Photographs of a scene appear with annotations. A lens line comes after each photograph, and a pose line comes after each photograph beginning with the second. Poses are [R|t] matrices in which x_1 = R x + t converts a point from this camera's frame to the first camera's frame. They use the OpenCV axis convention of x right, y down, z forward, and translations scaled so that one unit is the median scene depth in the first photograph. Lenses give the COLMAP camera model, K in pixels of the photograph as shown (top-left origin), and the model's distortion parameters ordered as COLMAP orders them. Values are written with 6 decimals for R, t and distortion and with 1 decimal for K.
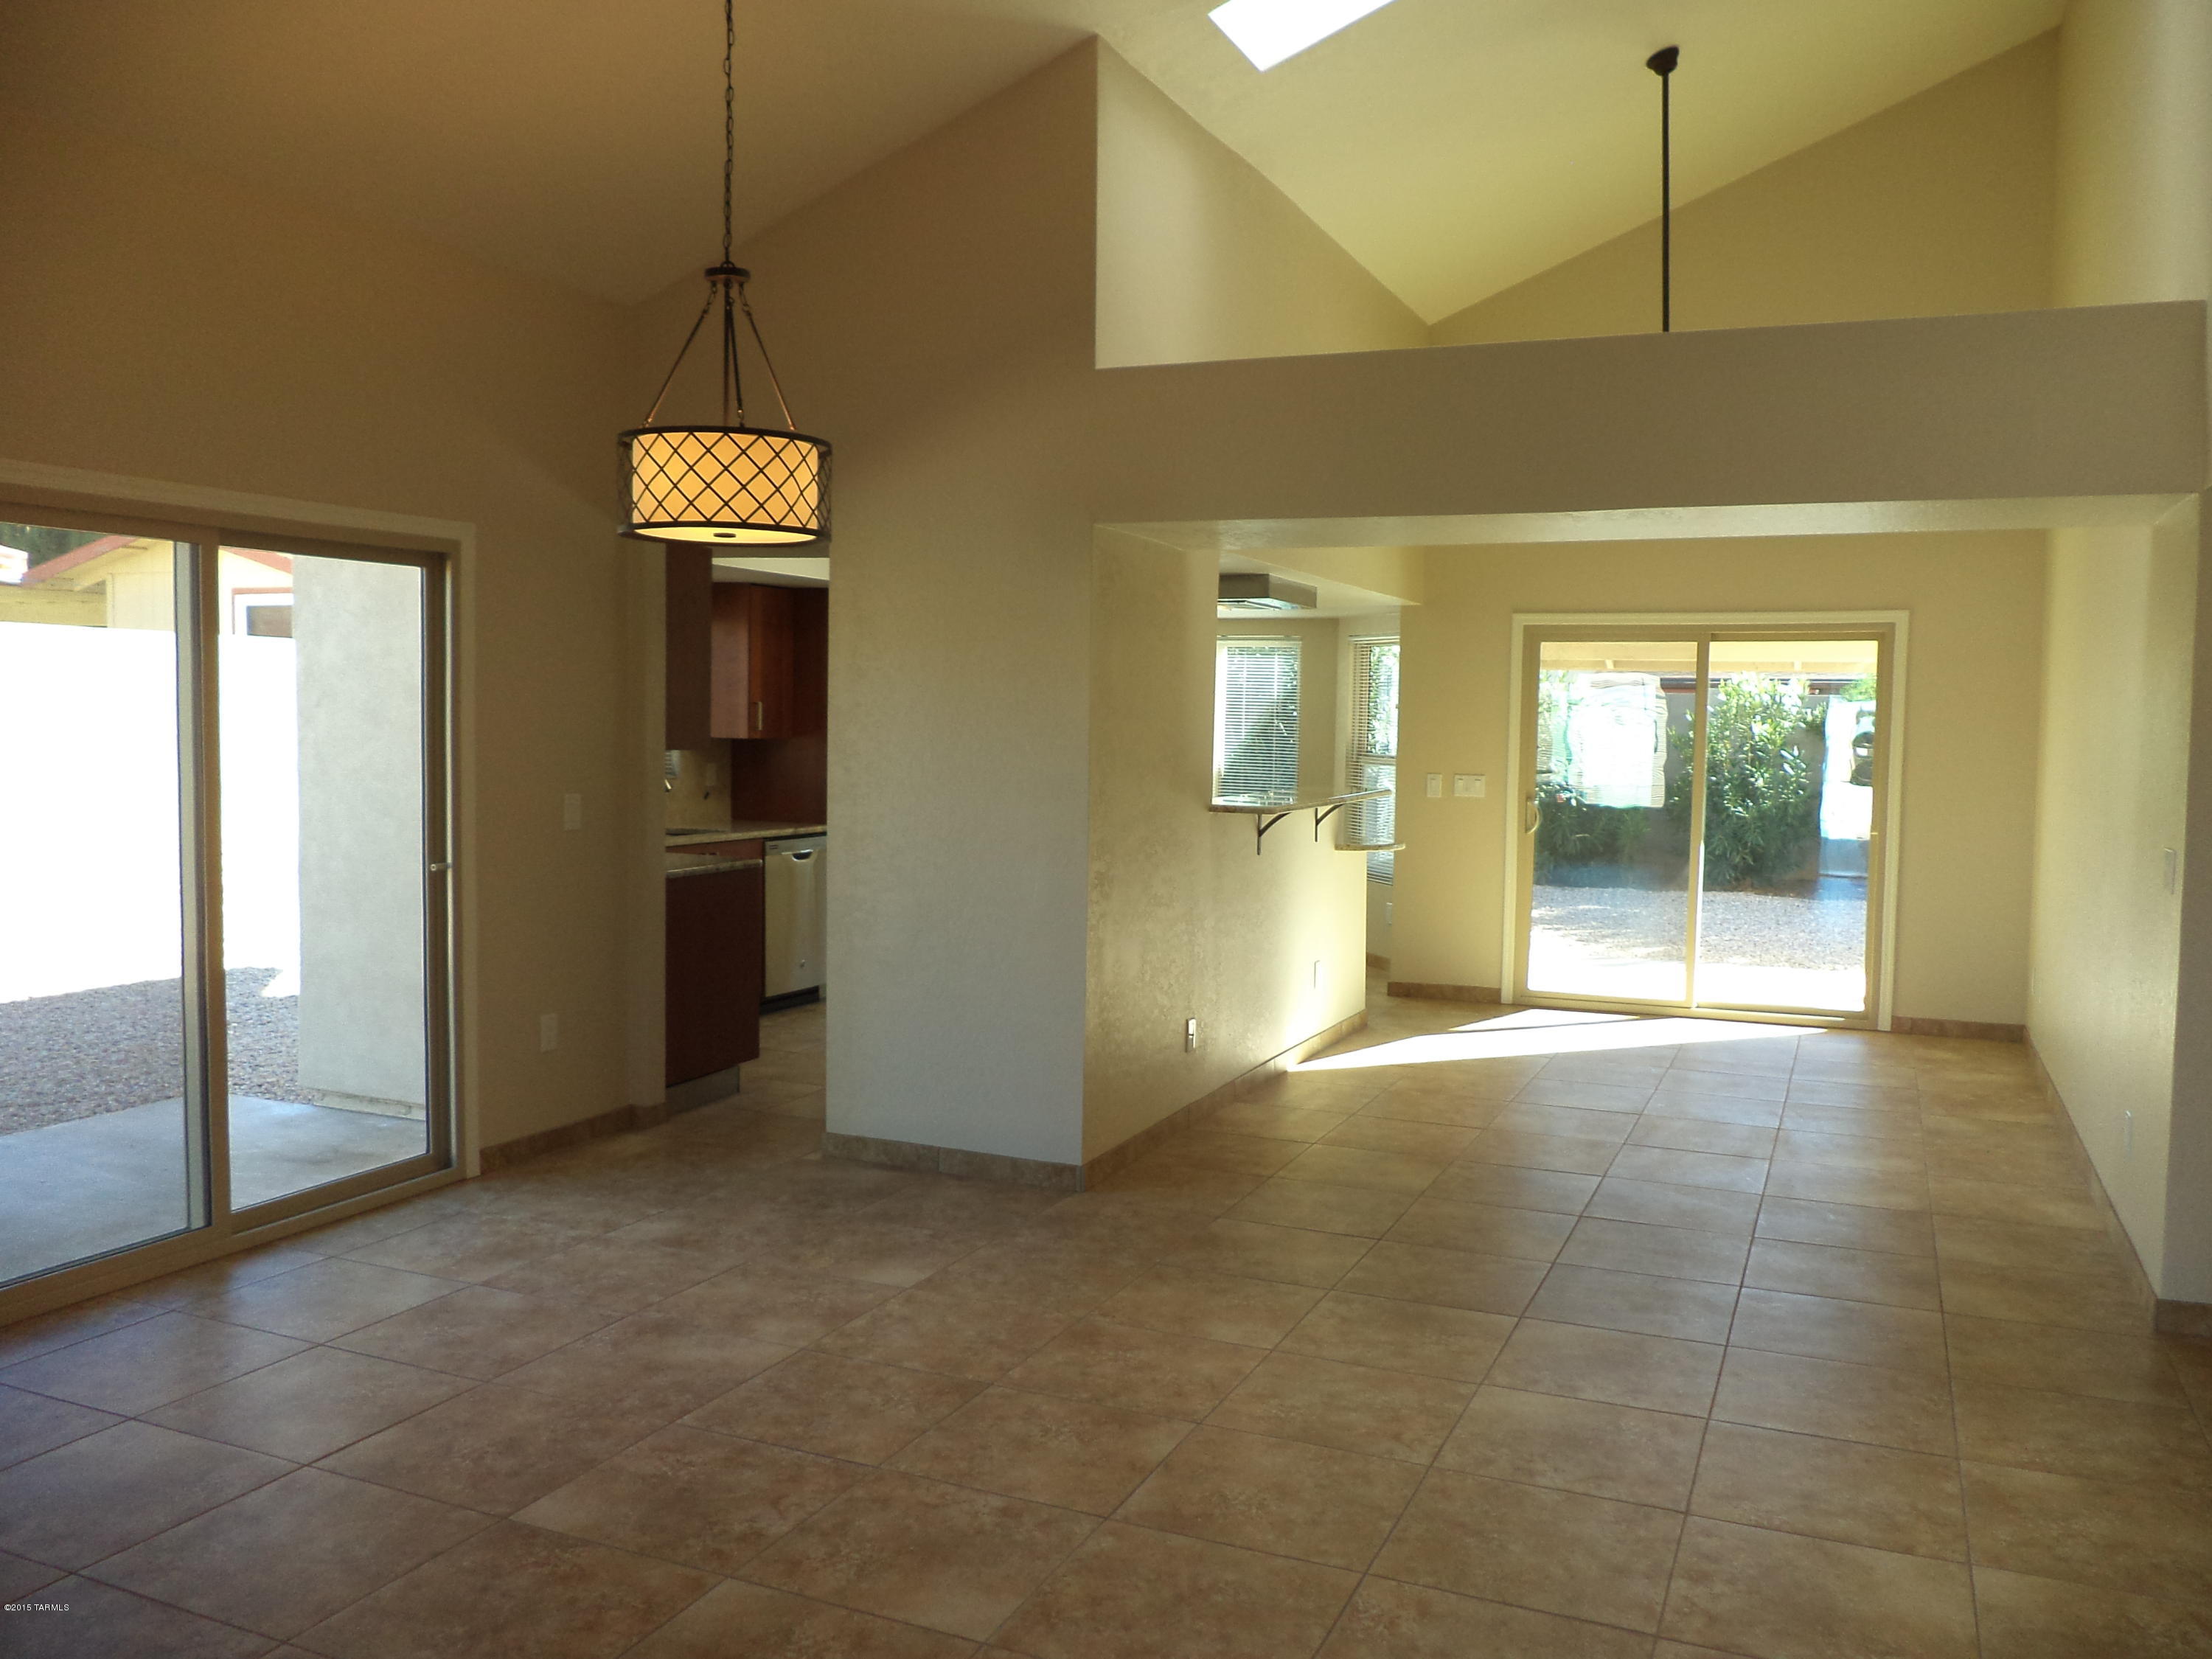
lens RADIAL K [[1763.4, 0, 1114.2], [0, 1763.4, 838.2], [0, 0, 1]] dist [-0.002082, -0.088519]
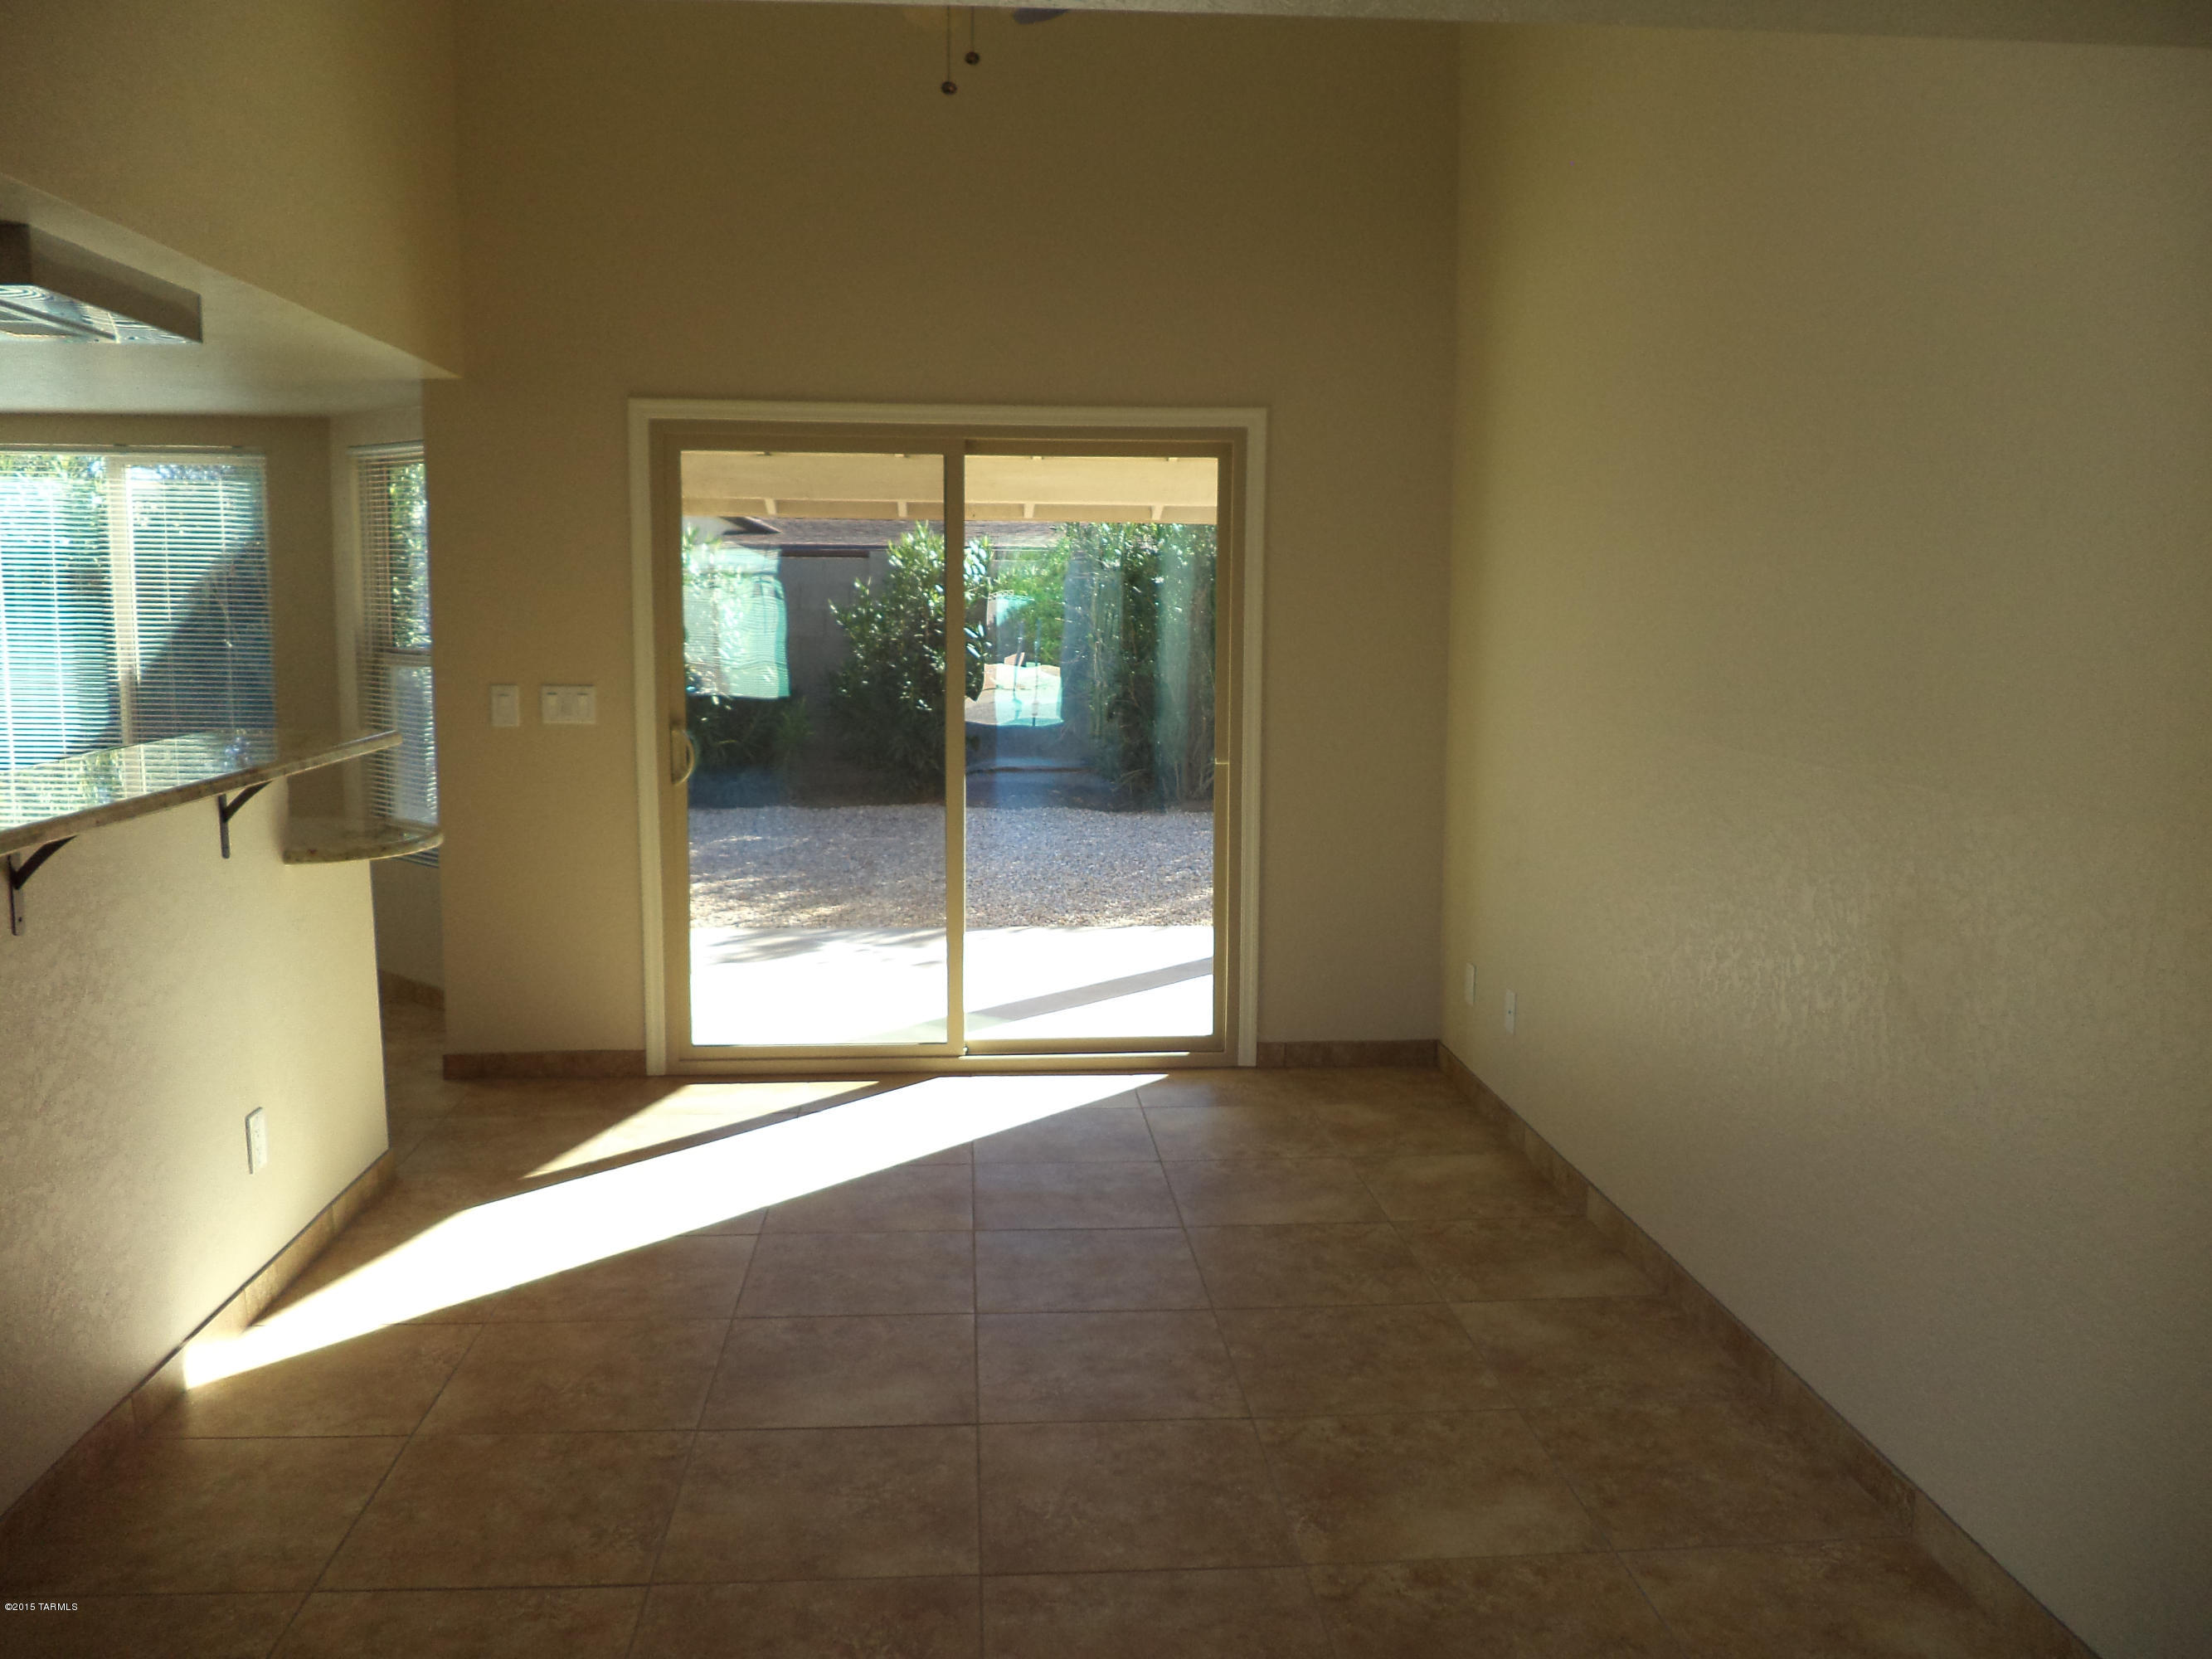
lens RADIAL K [[1763.5, 0, 1114.2], [0, 1763.5, 838.2], [0, 0, 1]] dist [-0.002082, -0.088519]
pose [[0.881261, -0.069643, 0.467470, 0.089489], [0.036808, 0.996193, 0.079022, -0.025612], [-0.471194, -0.052433, 0.880470, 0.421656]]
